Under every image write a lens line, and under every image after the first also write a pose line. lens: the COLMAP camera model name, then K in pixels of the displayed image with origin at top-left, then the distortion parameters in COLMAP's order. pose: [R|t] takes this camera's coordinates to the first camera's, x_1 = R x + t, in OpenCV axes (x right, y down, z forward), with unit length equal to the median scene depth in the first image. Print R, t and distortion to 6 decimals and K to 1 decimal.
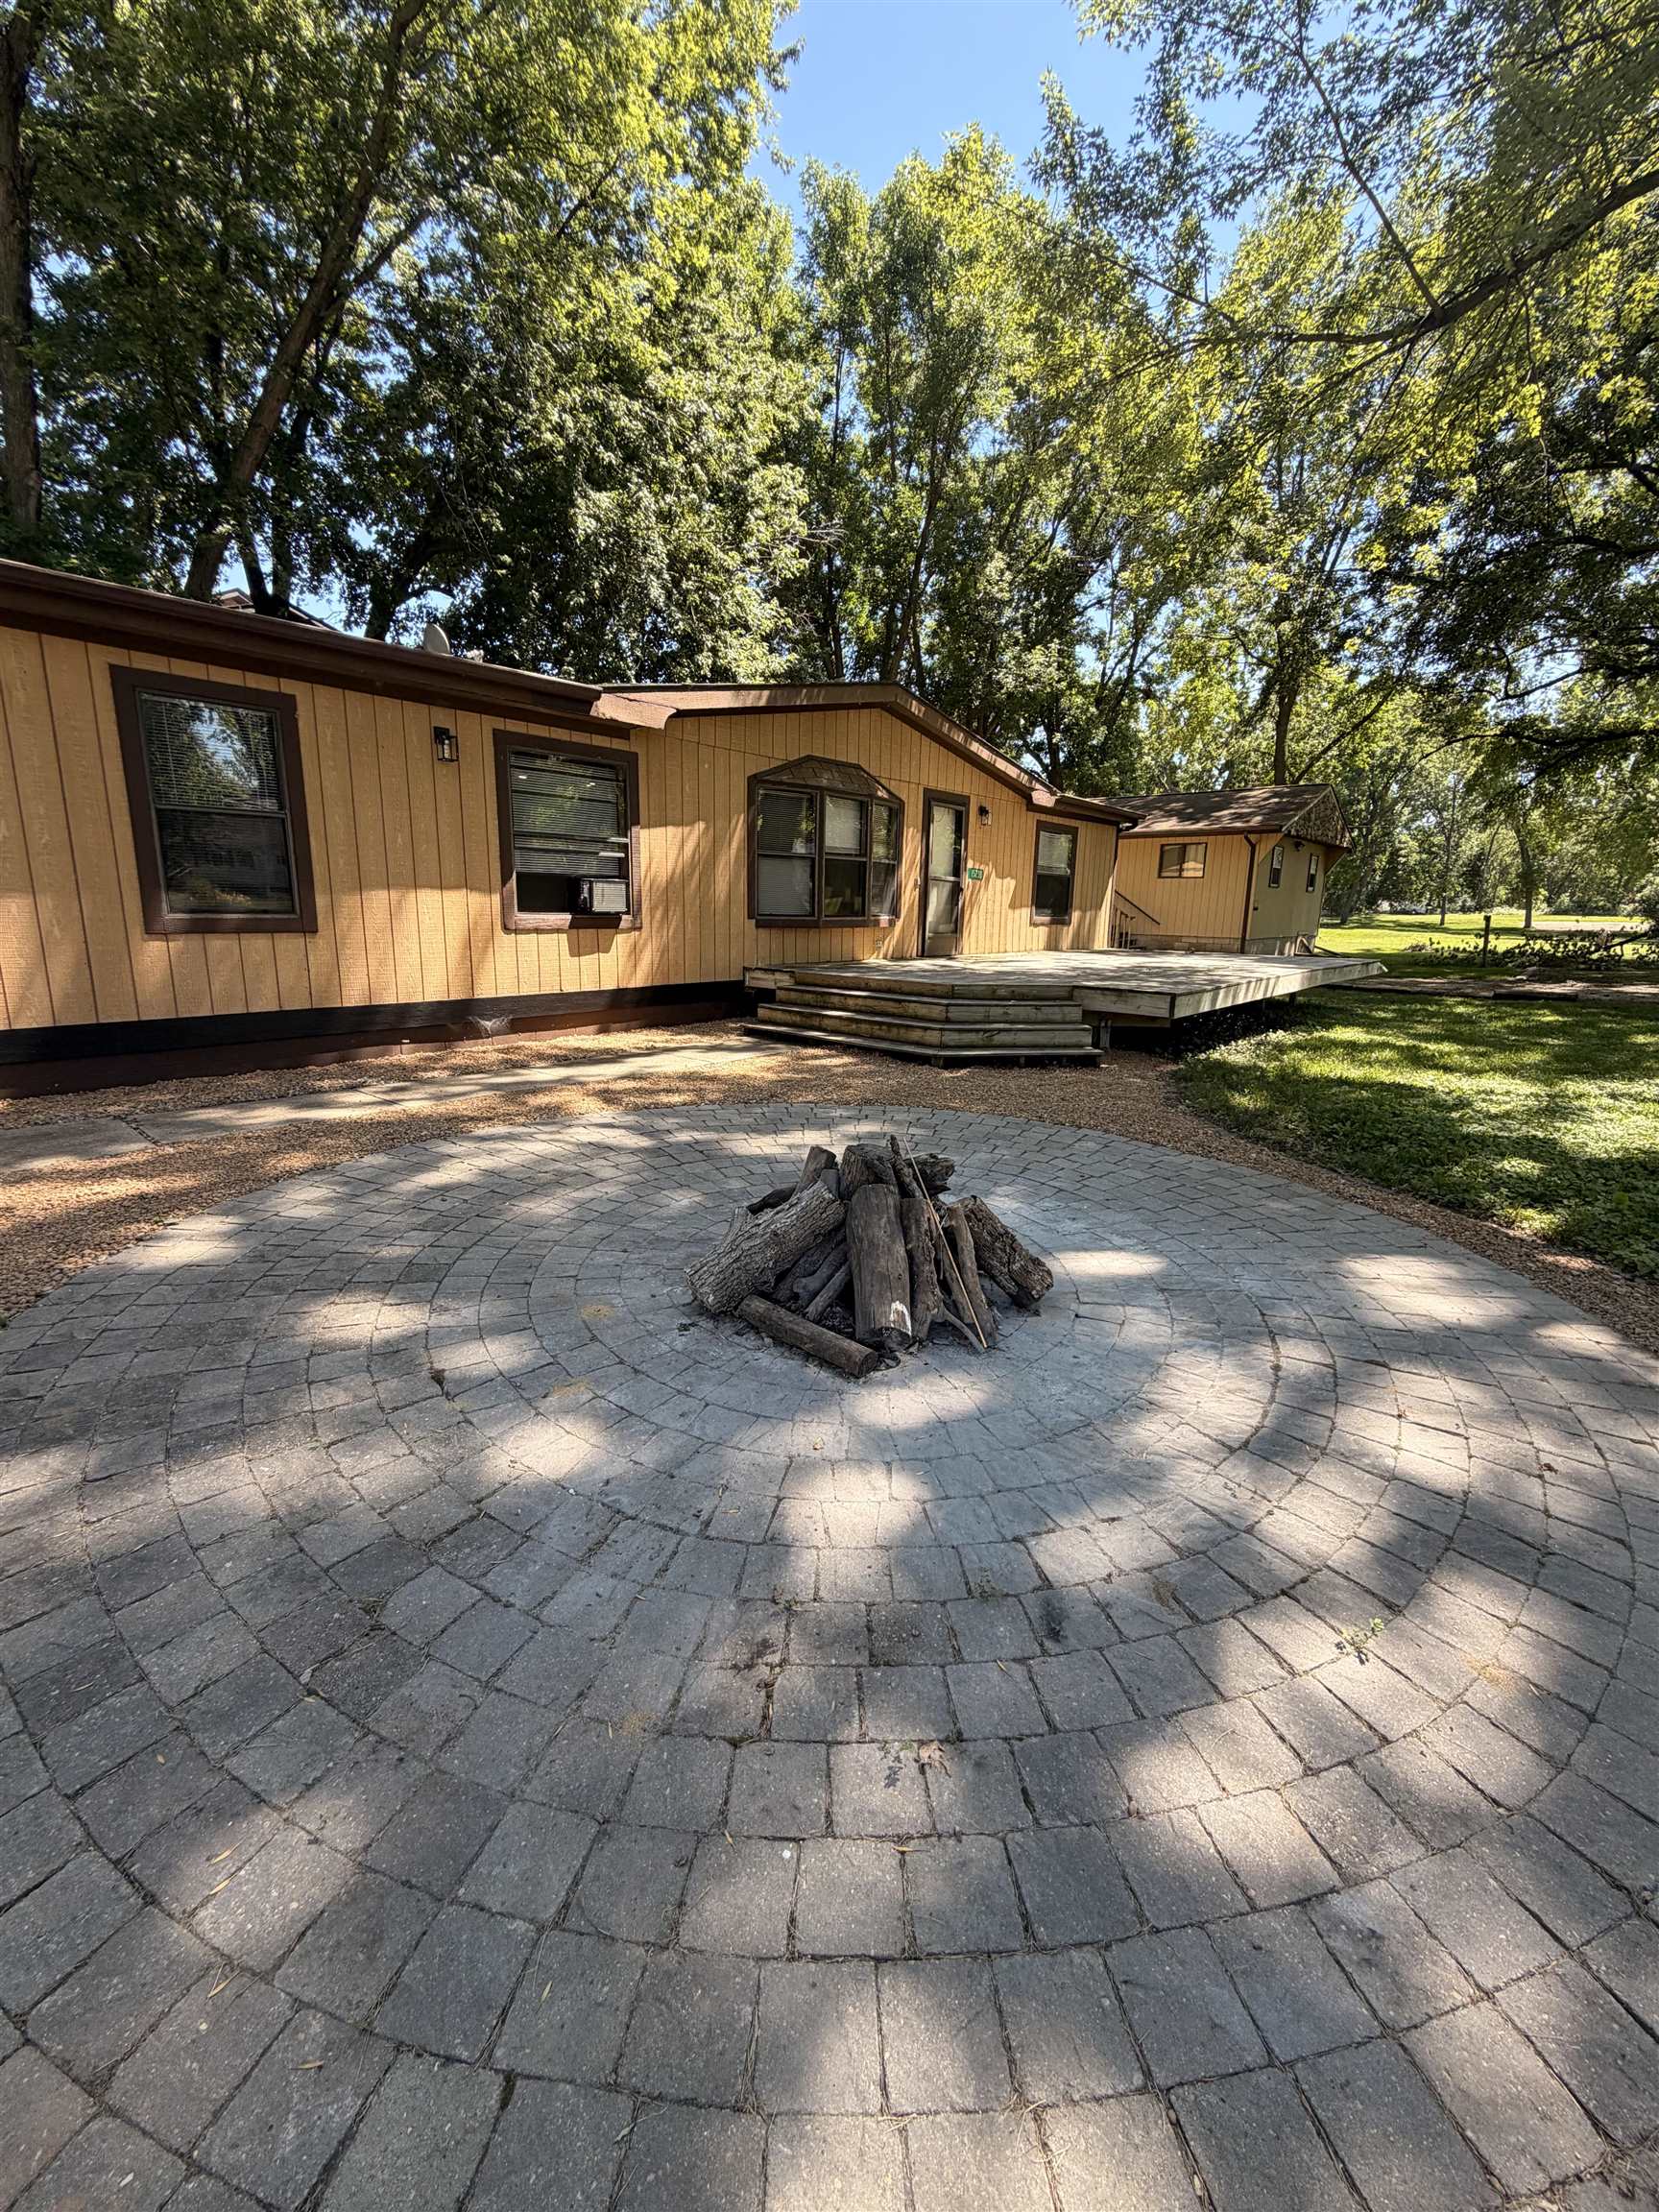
lens RADIAL K [[873.3, 0, 829.5], [0, 873.3, 1106.0], [0, 0, 1]] dist [-0.008245, -0.000023]
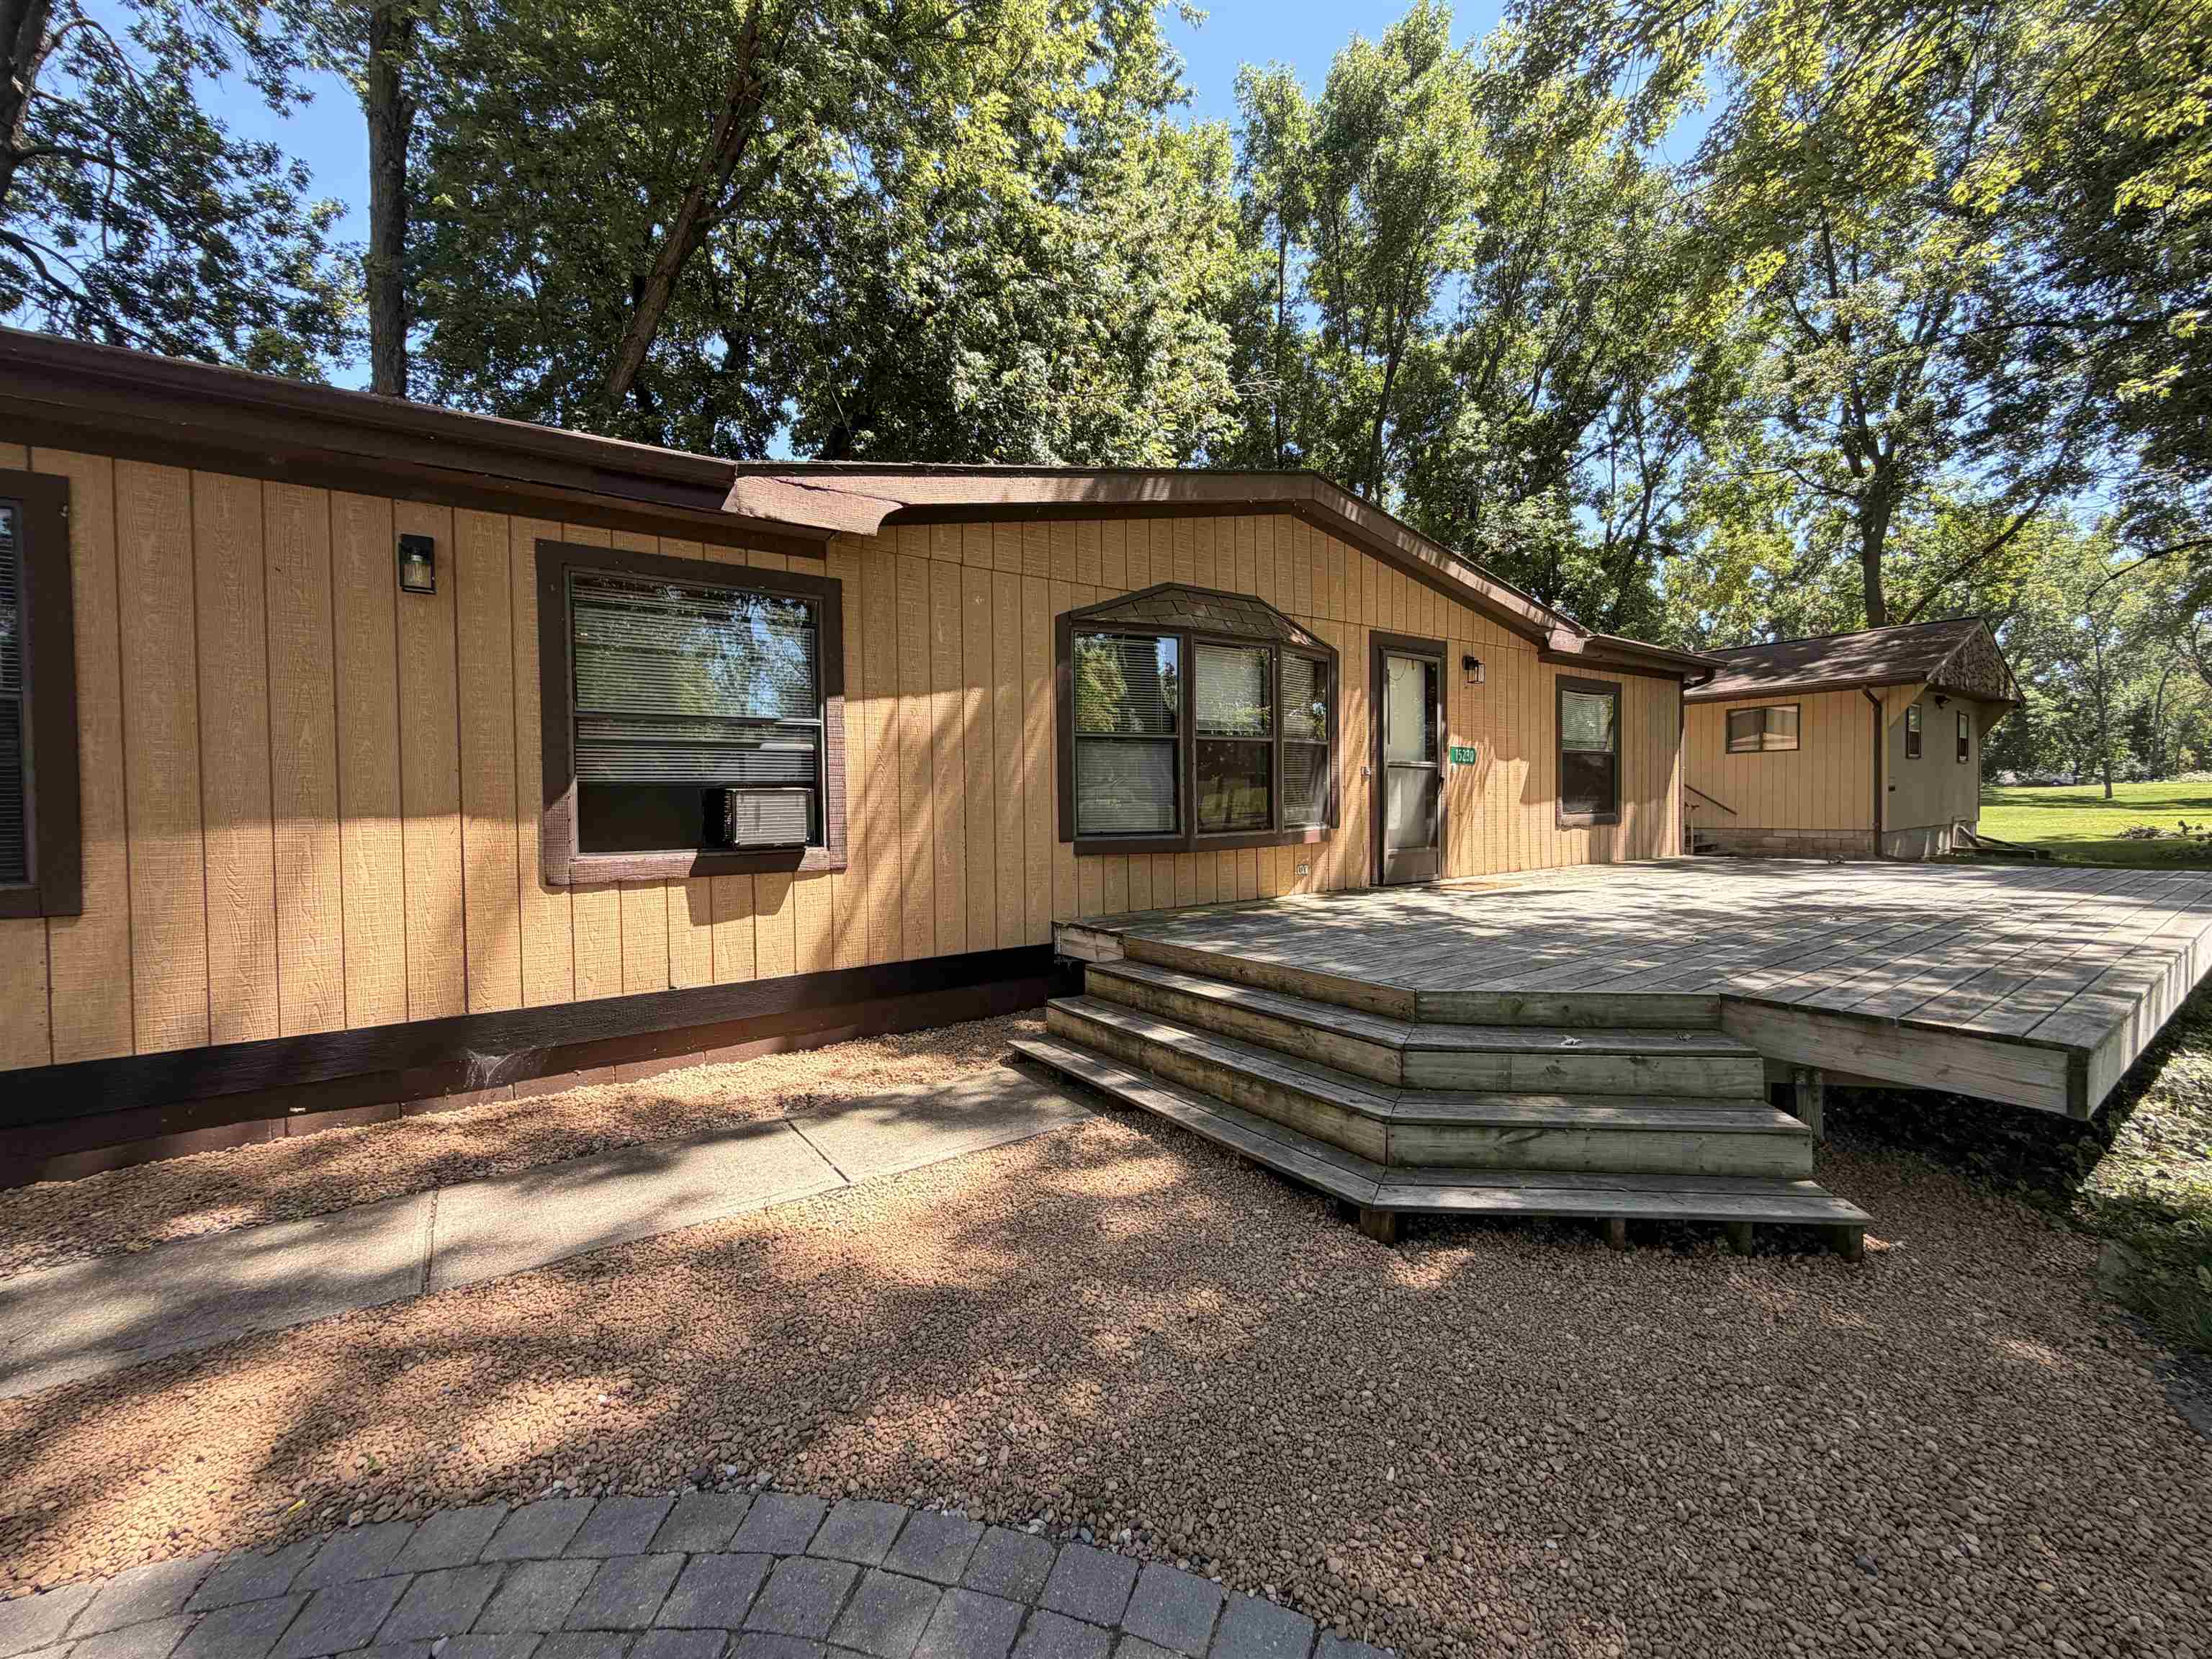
lens RADIAL K [[873.3, 0, 1098.2], [0, 873.3, 836.3], [0, 0, 1]] dist [-0.008245, -0.000023]
pose [[0.970844, -0.024293, -0.238478, 0.047748], [-0.020626, 0.982696, -0.184072, -0.068589], [0.238823, 0.183624, 0.953544, 0.274143]]
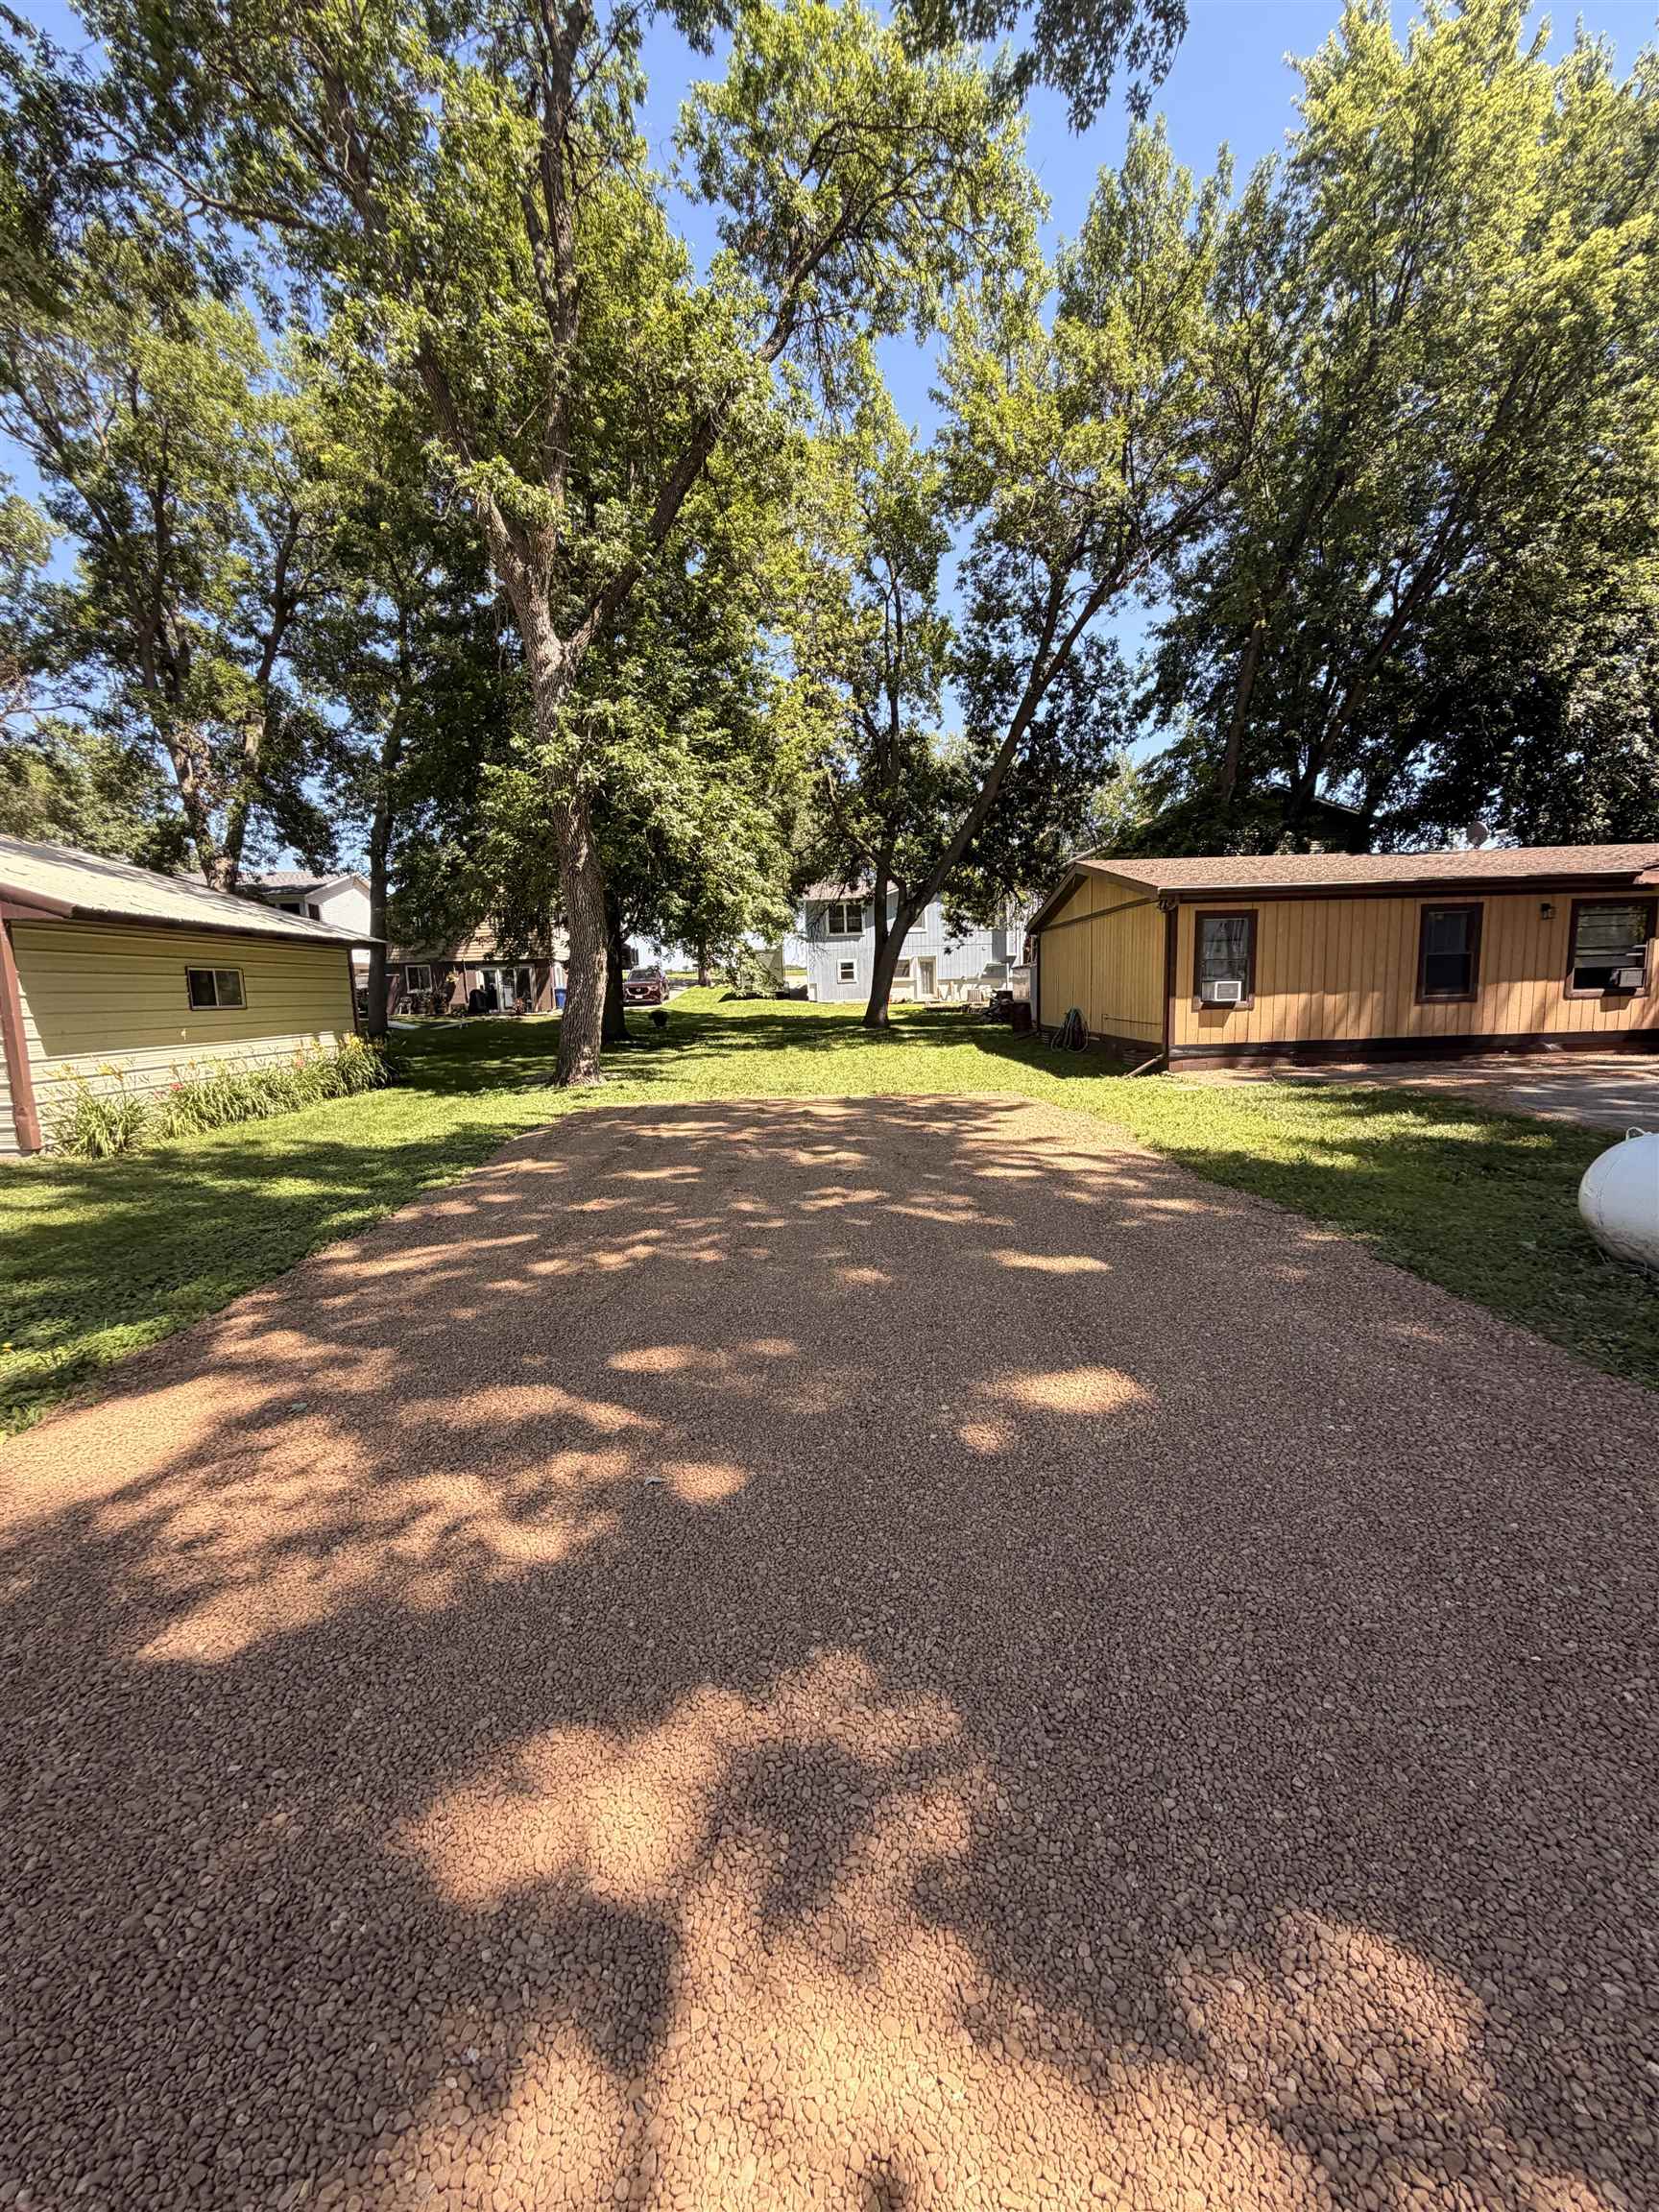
lens RADIAL K [[879.6, 0, 829.4], [0, 879.6, 1100.2], [0, 0, 1]] dist [-0.000046, 0.000050]
pose [[0.663548, 0.050531, -0.746425, 0.007715], [-0.122544, 0.991582, -0.041811, 0.151947], [0.738029, 0.119213, 0.664155, -0.735779]]
